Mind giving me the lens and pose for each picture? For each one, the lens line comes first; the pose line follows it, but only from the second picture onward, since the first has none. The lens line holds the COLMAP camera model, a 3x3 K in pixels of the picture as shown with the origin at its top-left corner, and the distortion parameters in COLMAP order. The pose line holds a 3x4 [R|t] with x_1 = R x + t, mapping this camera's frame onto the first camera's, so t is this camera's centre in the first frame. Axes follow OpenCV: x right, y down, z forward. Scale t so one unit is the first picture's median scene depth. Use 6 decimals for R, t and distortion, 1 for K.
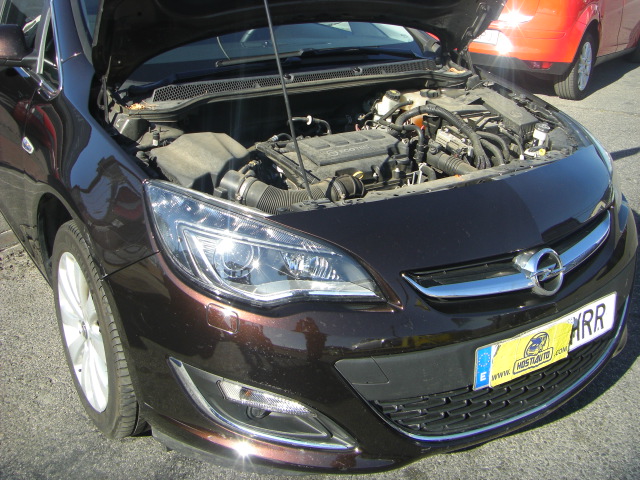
lens RADIAL K [[715.3, 0, 312.2], [0, 715.3, 219.6], [0, 0, 1]] dist [-0.140453, 0.000000]
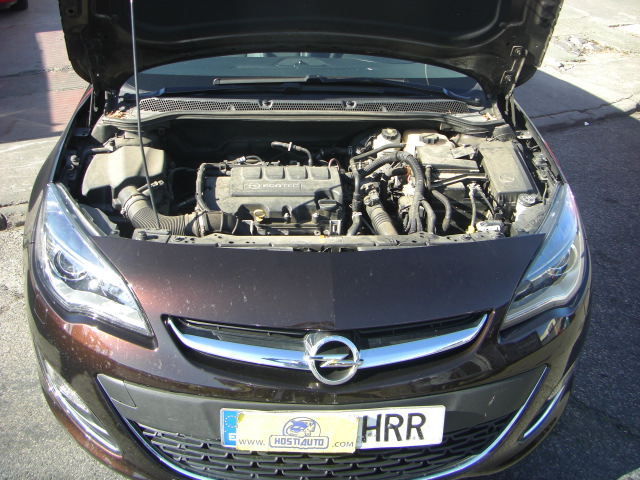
lens RADIAL K [[715.3, 0, 308.1], [0, 715.3, 221.7], [0, 0, 1]] dist [-0.140453, 0.000000]
pose [[0.865005, 0.221671, -0.450142, 0.538730], [-0.197888, 0.975118, 0.099927, -0.151458], [0.461093, 0.002640, 0.887348, 0.107055]]
